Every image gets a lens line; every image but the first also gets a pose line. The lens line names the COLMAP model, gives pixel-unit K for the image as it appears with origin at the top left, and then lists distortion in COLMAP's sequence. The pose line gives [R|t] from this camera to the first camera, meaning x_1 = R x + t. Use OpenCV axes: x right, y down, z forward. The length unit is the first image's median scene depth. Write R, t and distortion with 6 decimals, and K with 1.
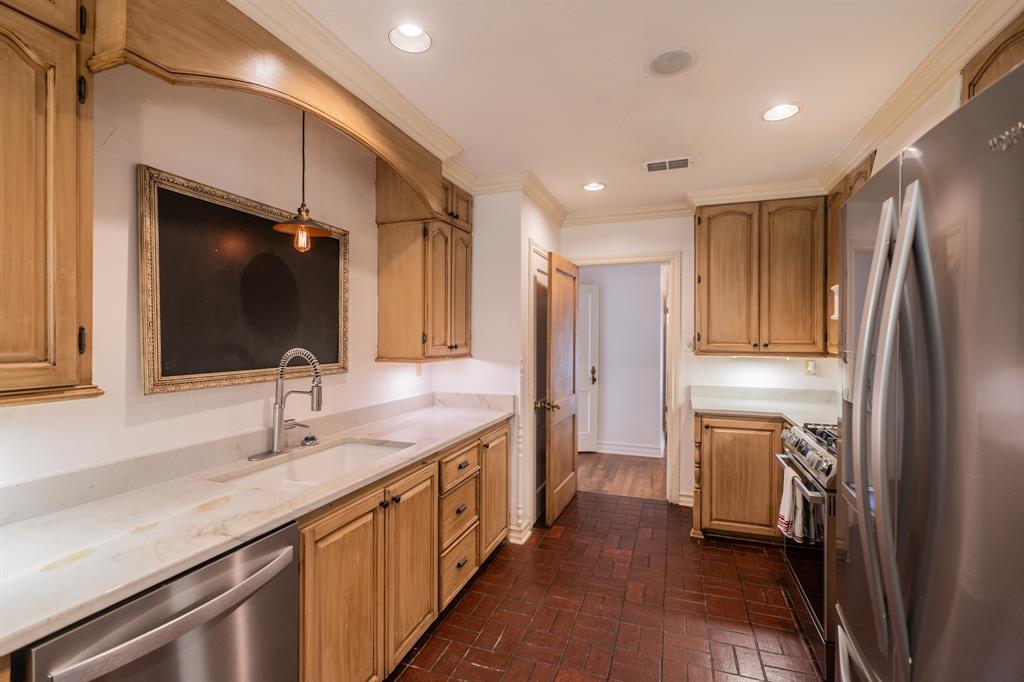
lens RADIAL K [[467.4, 0, 511.8], [0, 467.4, 338.1], [0, 0, 1]] dist [-0.004780, 0.002156]
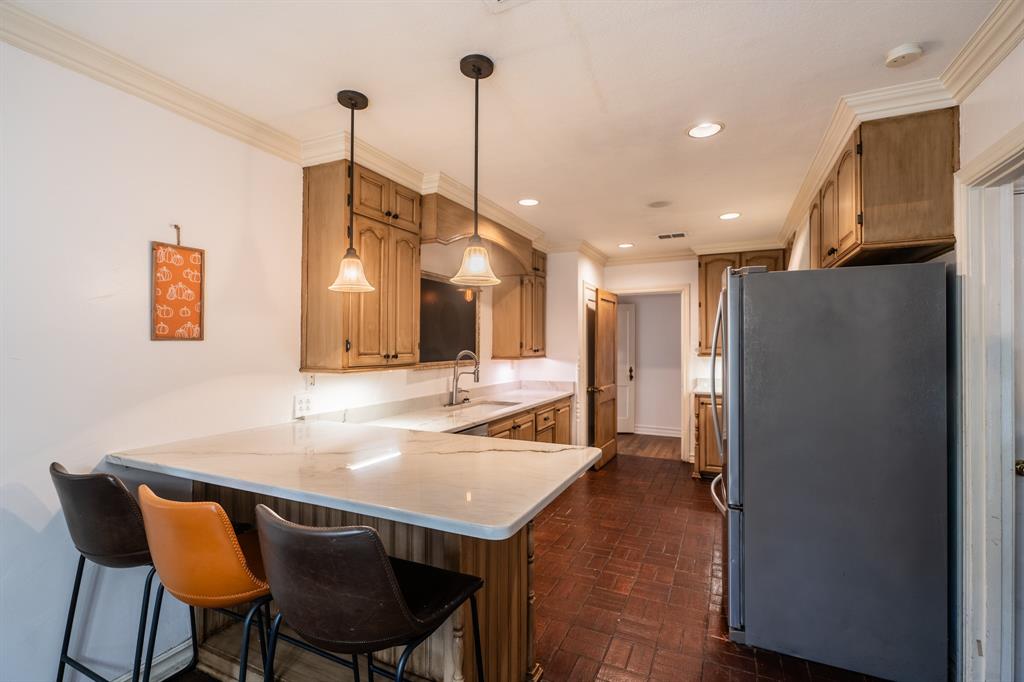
lens RADIAL K [[467.4, 0, 509.6], [0, 467.4, 346.3], [0, 0, 1]] dist [-0.004780, 0.002156]
pose [[0.994617, -0.002867, -0.103576, -0.046878], [0.003023, 0.999995, 0.001346, 0.001170], [0.103572, -0.001652, 0.994621, -0.579862]]
